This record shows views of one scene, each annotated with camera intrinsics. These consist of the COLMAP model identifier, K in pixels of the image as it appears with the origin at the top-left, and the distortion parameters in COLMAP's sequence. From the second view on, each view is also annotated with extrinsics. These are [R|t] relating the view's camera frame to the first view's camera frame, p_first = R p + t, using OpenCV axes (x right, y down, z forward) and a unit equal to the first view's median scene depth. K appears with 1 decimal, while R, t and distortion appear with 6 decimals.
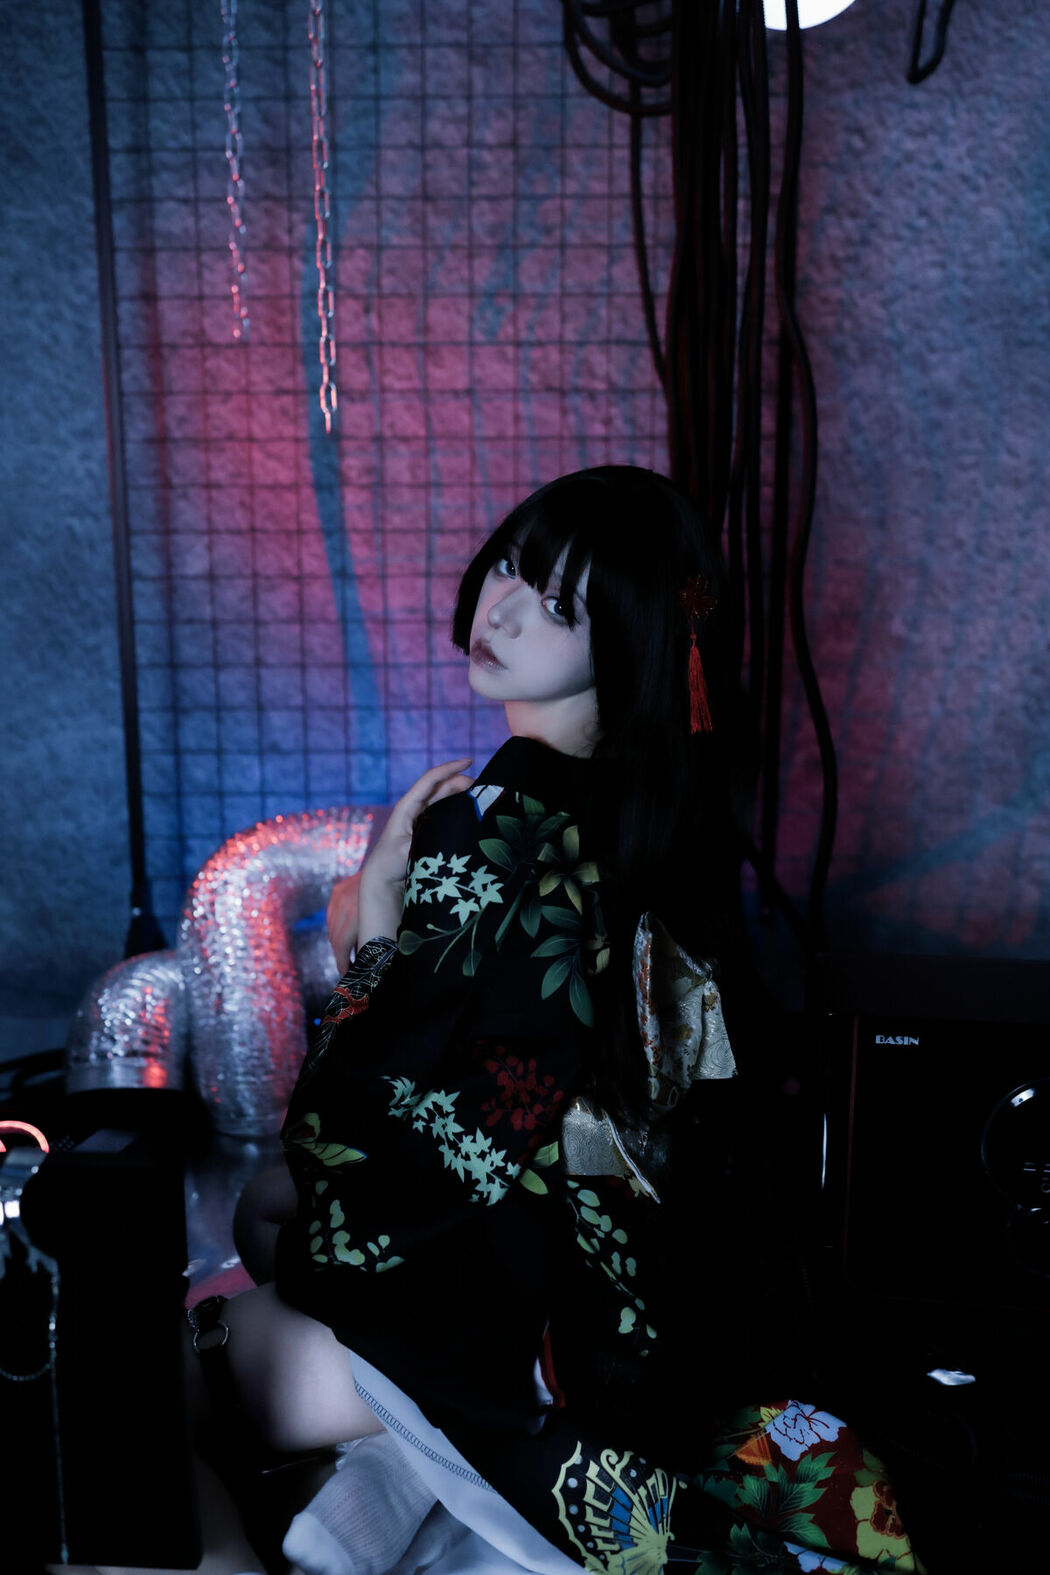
lens RADIAL K [[1508.2, 0, 518.7], [0, 1508.2, 780.0], [0, 0, 1]] dist [0.001929, 0.000000]
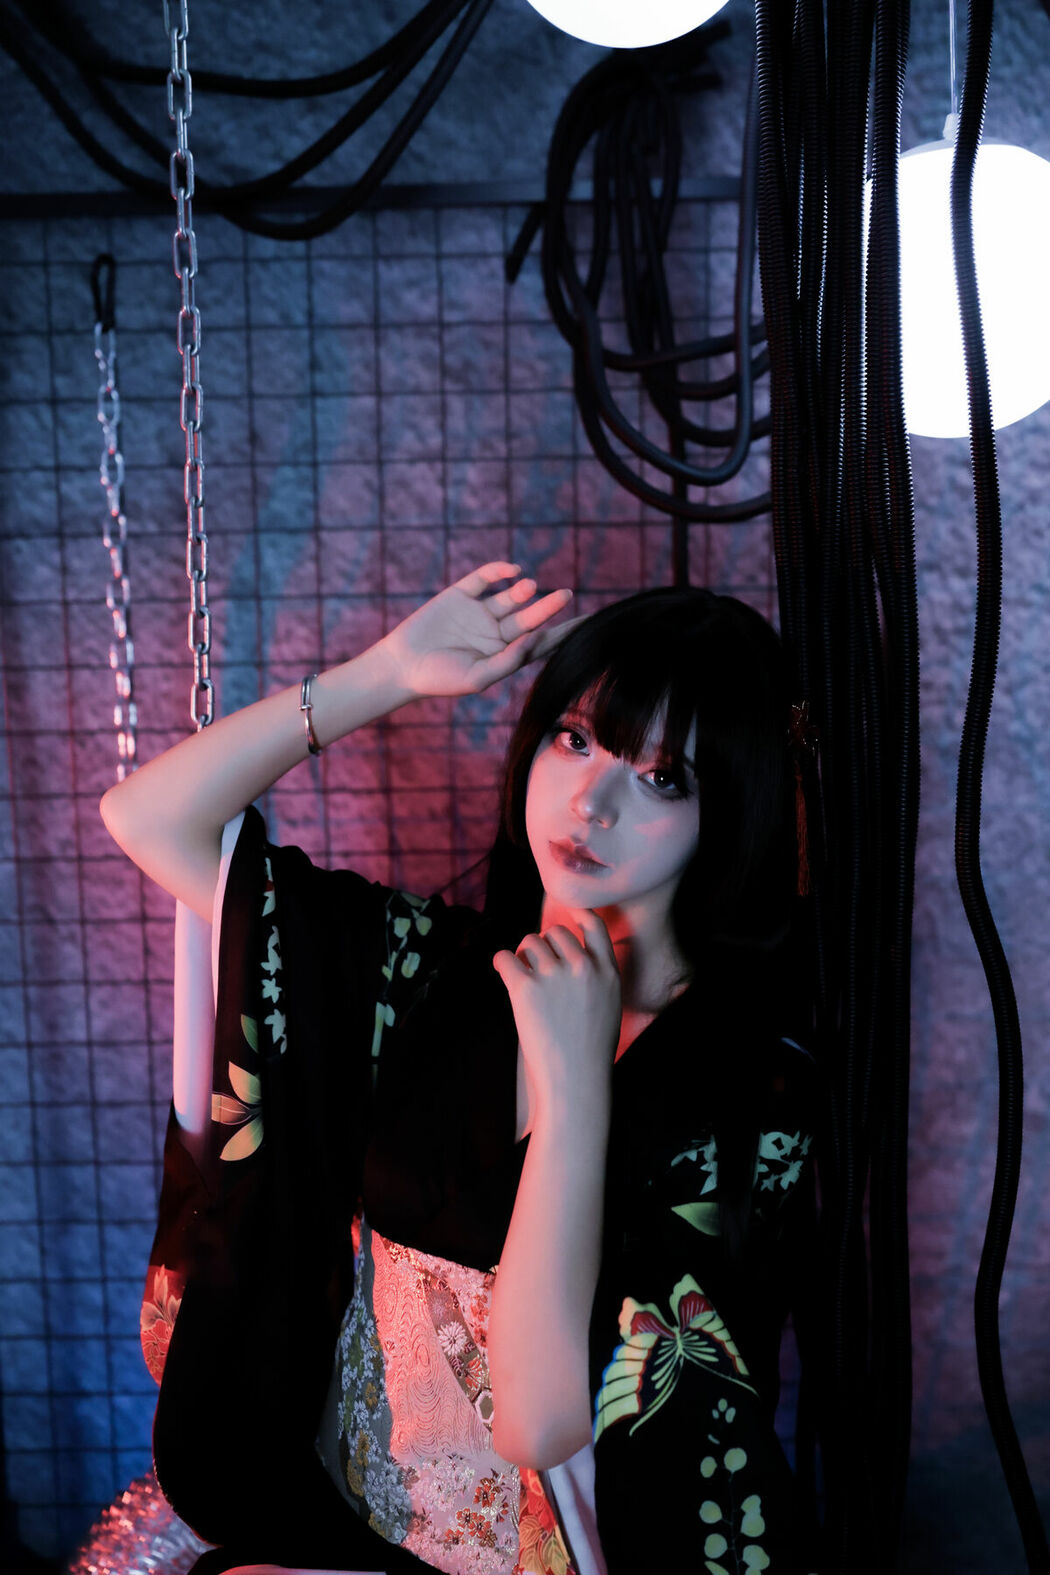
lens RADIAL K [[1508.2, 0, 521.5], [0, 1508.2, 773.1], [0, 0, 1]] dist [0.001929, 0.000000]
pose [[0.999839, -0.017325, 0.004708, -0.001443], [0.017617, 0.997296, -0.071352, -0.220436], [-0.003459, 0.071423, 0.997440, 0.256871]]
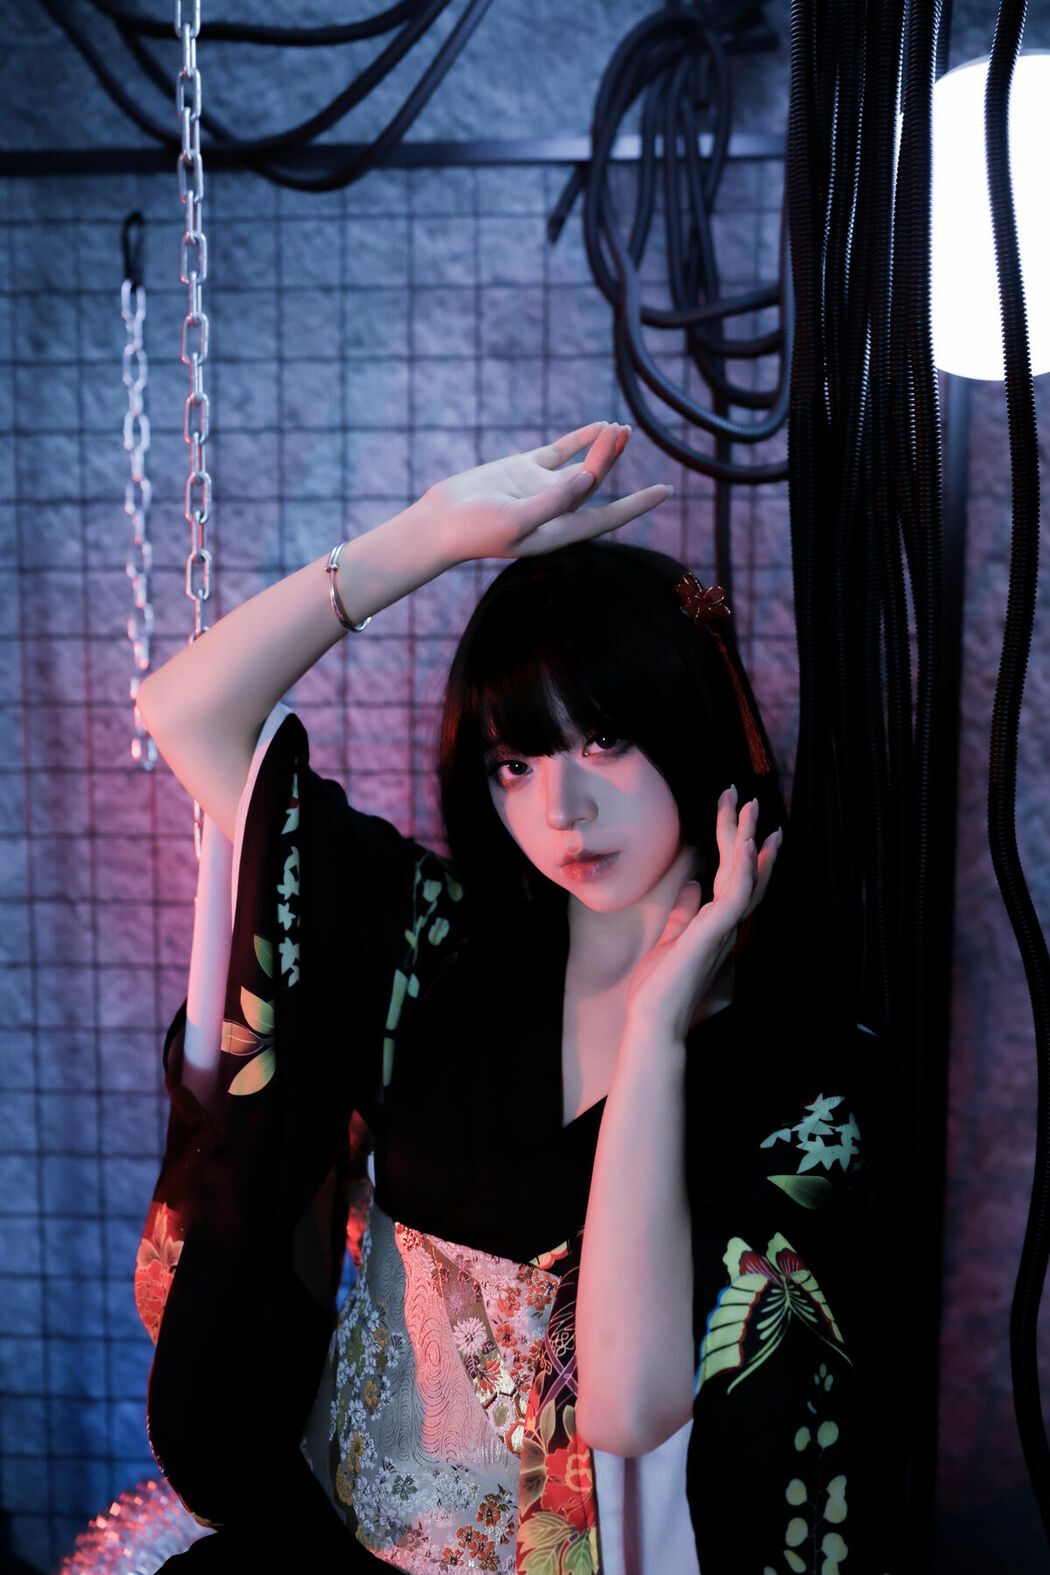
lens RADIAL K [[1508.2, 0, 516.9], [0, 1508.2, 780.5], [0, 0, 1]] dist [0.001929, 0.000000]
pose [[0.998674, 0.007424, -0.050941, 0.018807], [-0.012446, 0.995011, -0.098989, -0.196106], [0.049952, 0.099492, 0.993784, 0.290698]]
